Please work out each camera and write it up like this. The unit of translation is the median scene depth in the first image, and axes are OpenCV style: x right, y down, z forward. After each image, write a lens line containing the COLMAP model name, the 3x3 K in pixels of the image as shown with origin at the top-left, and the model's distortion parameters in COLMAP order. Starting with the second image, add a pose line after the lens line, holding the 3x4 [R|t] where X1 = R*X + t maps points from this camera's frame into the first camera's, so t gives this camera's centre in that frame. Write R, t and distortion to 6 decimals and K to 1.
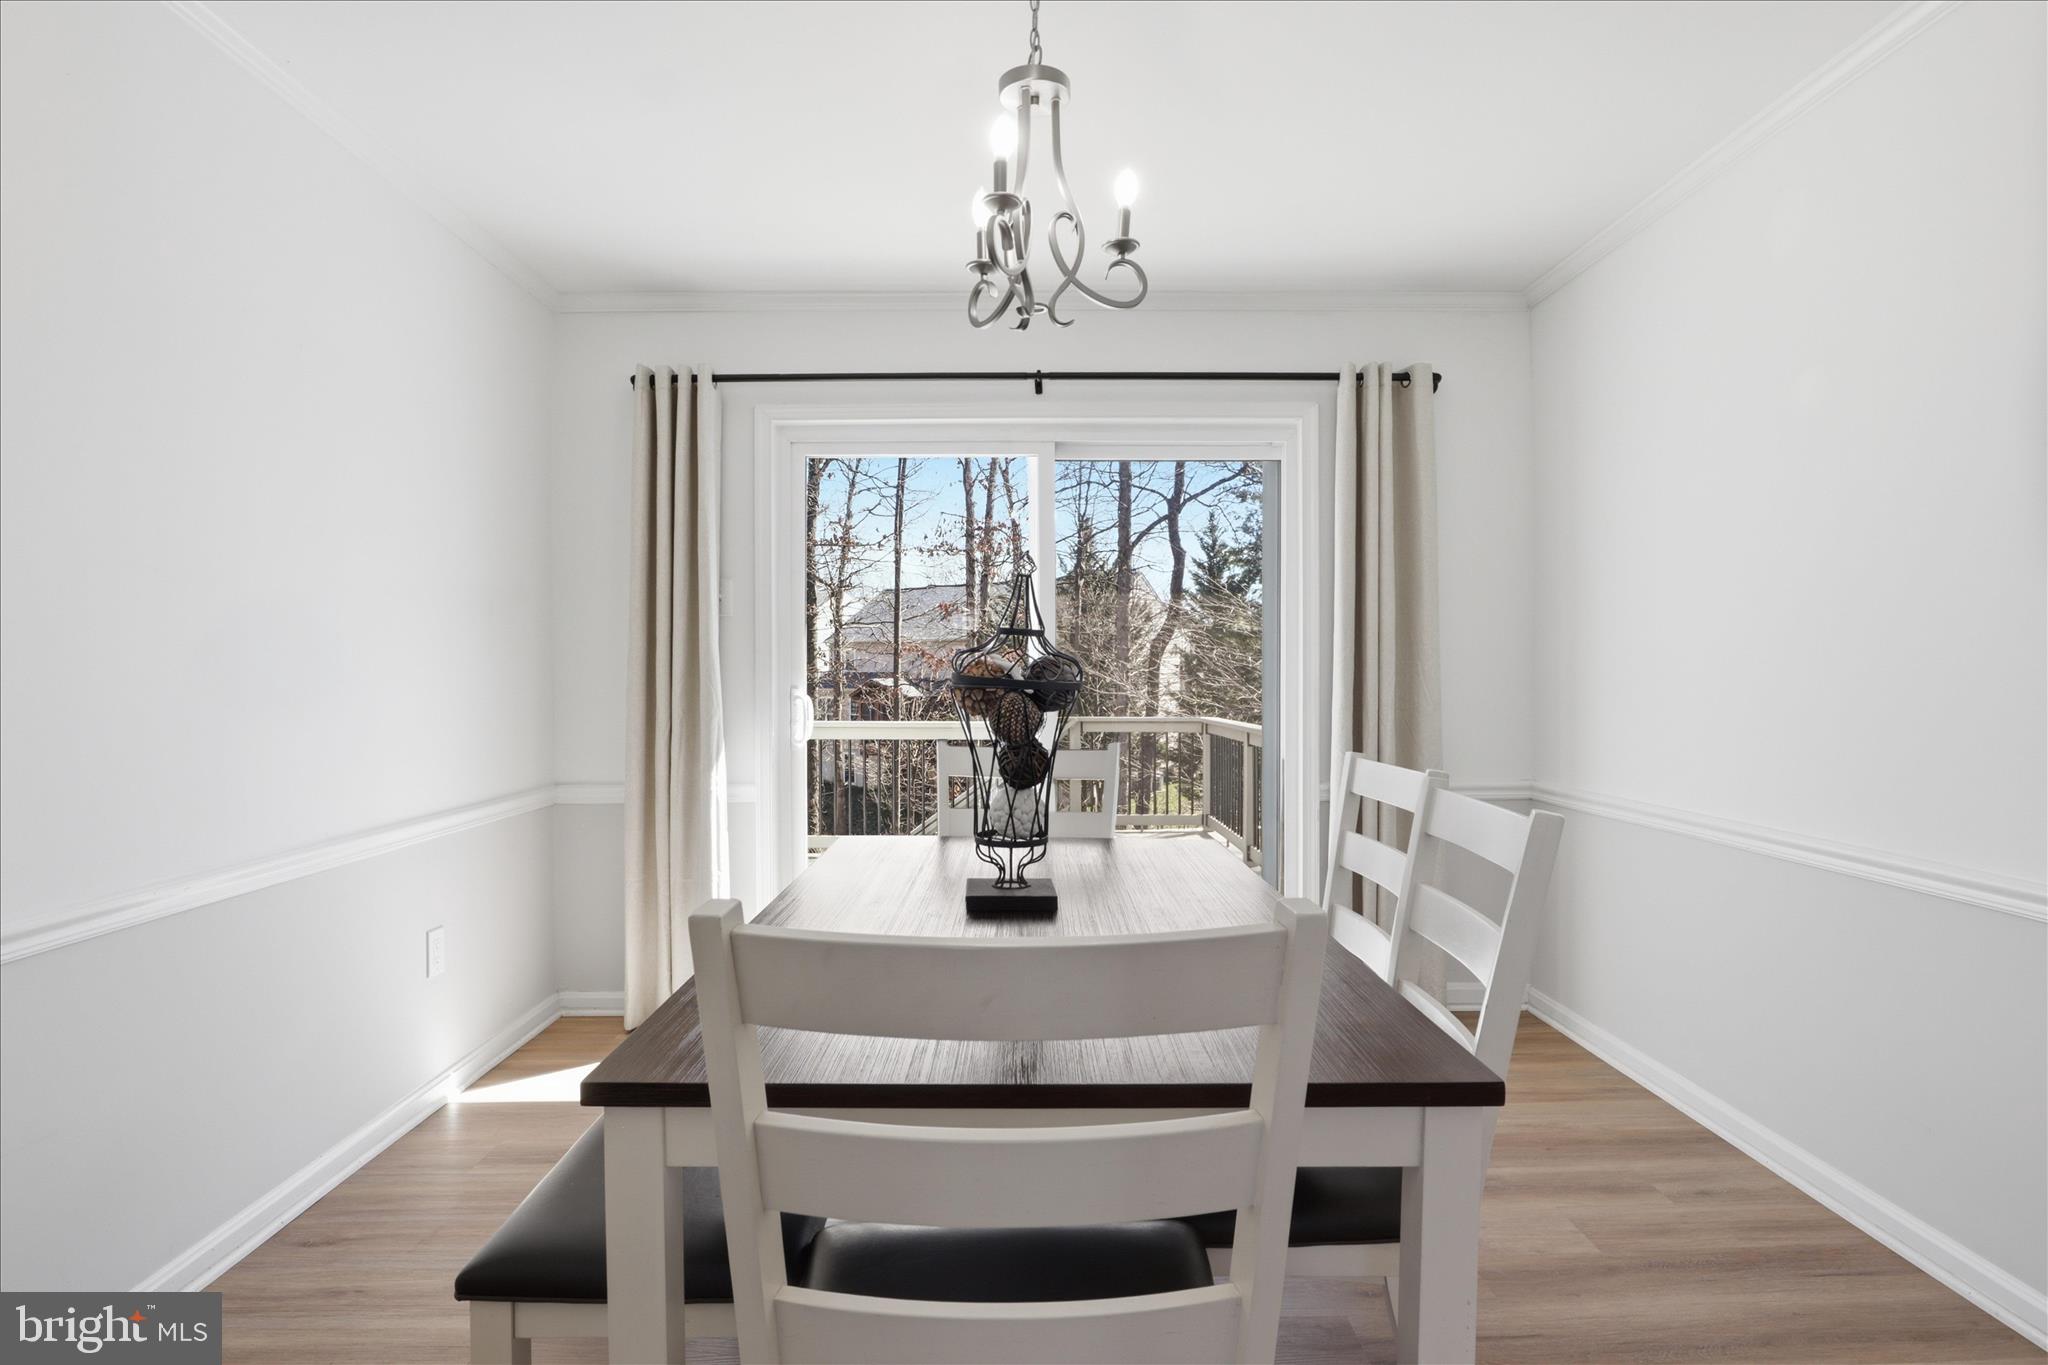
lens RADIAL K [[1033.6, 0, 1031.2], [0, 1033.6, 676.1], [0, 0, 1]] dist [-0.053392, 0.015157]
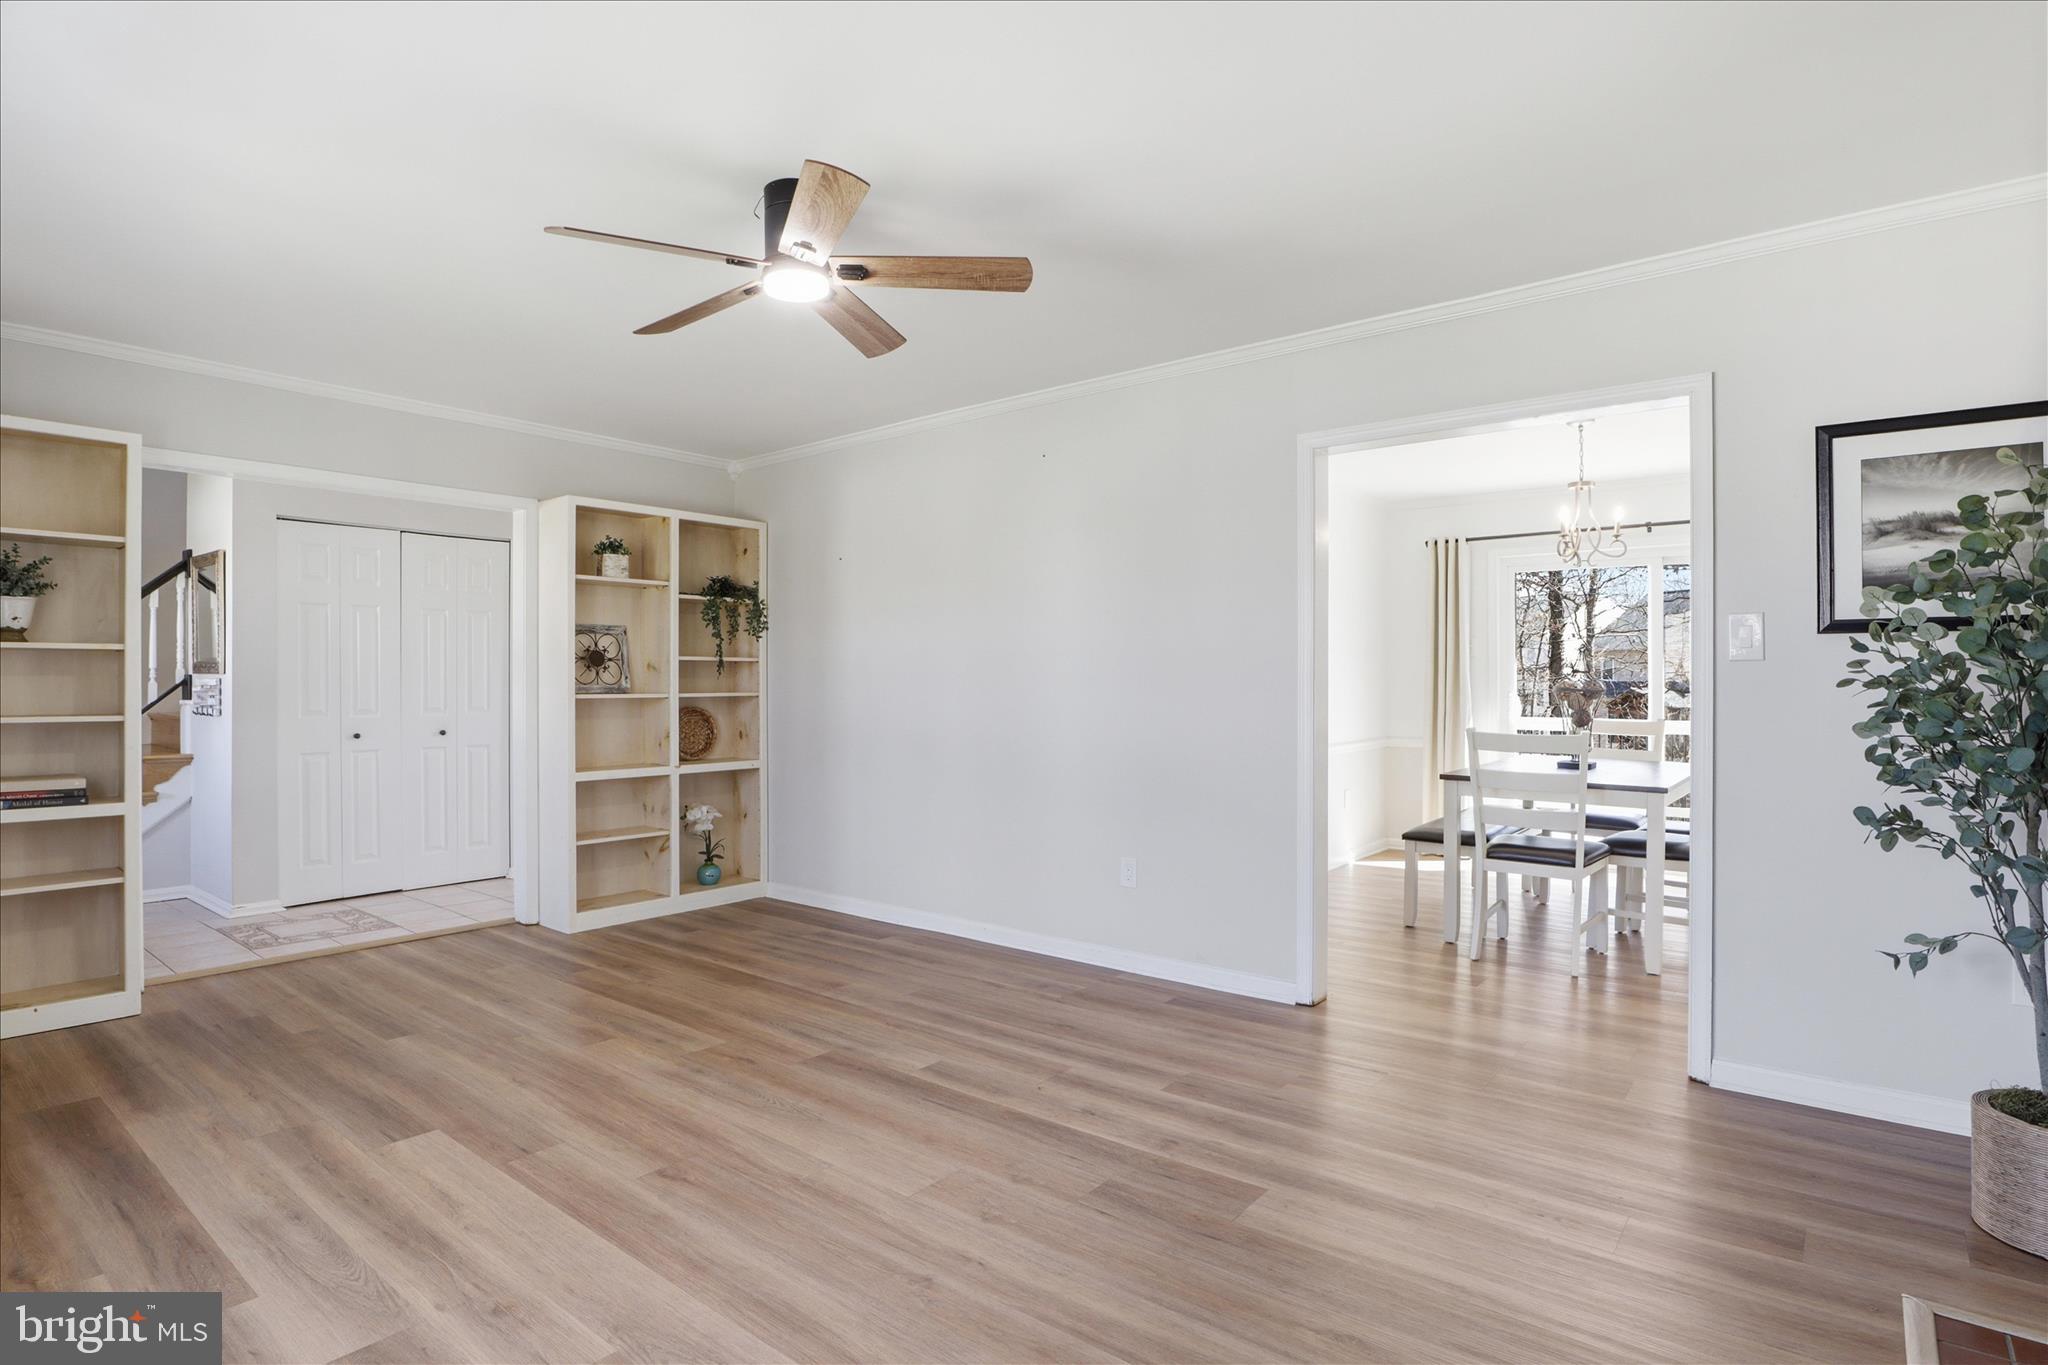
lens RADIAL K [[1033.6, 0, 1031.2], [0, 1033.6, 676.1], [0, 0, 1]] dist [-0.053392, 0.015157]
pose [[0.768130, 0.005928, -0.640267, 0.325336], [-0.010689, 0.999937, -0.003565, -0.004481], [0.640205, 0.009582, 0.768144, -1.102374]]
